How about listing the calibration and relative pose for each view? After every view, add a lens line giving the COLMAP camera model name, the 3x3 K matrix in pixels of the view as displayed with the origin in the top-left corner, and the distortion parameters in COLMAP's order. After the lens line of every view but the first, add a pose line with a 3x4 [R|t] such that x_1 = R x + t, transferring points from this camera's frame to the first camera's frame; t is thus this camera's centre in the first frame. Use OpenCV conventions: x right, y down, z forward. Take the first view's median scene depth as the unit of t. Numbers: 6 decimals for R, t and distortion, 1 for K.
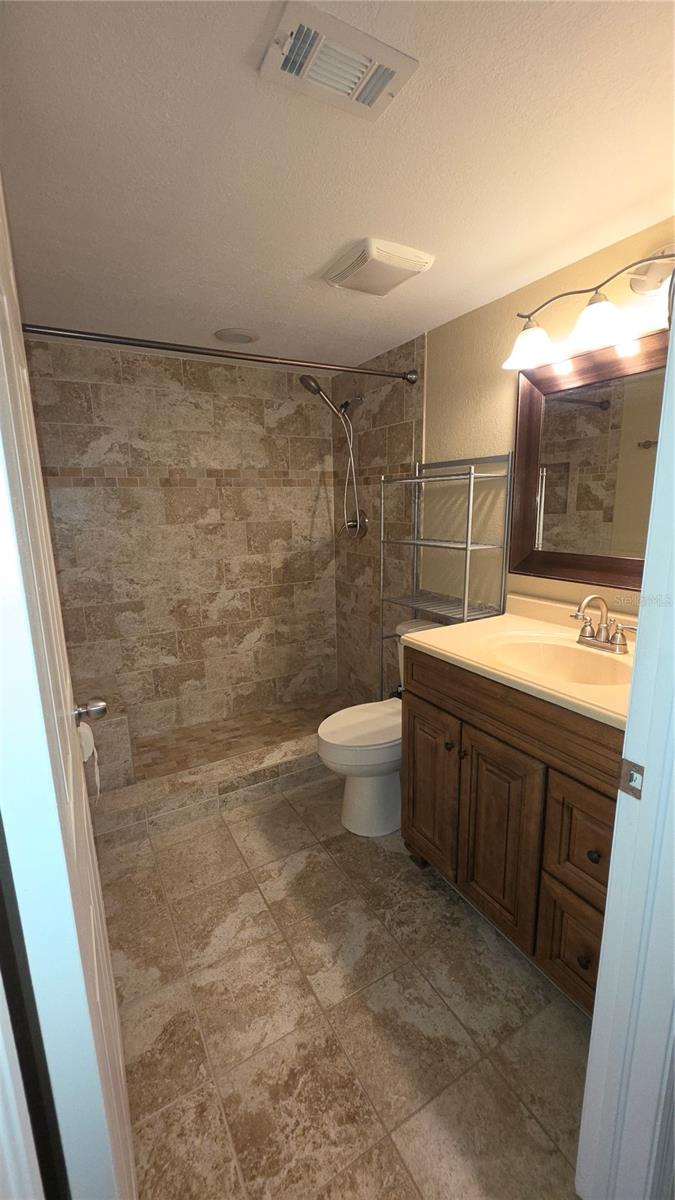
lens RADIAL K [[480.4, 0, 339.1], [0, 480.4, 599.9], [0, 0, 1]] dist [-0.003299, 0.000924]
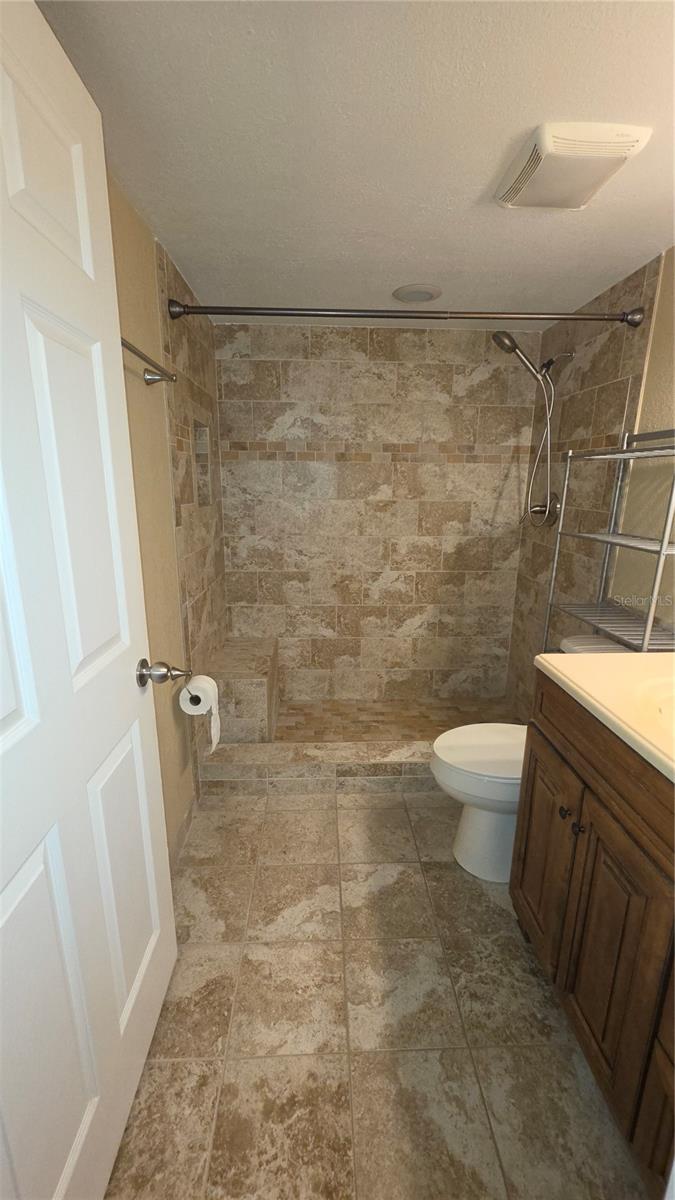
lens RADIAL K [[480.4, 0, 336.0], [0, 480.4, 600.7], [0, 0, 1]] dist [-0.003299, 0.000924]
pose [[0.887468, 0.138550, -0.439551, 0.139924], [-0.118074, 0.990263, 0.073744, -0.026724], [0.445488, -0.013546, 0.895185, 0.122132]]
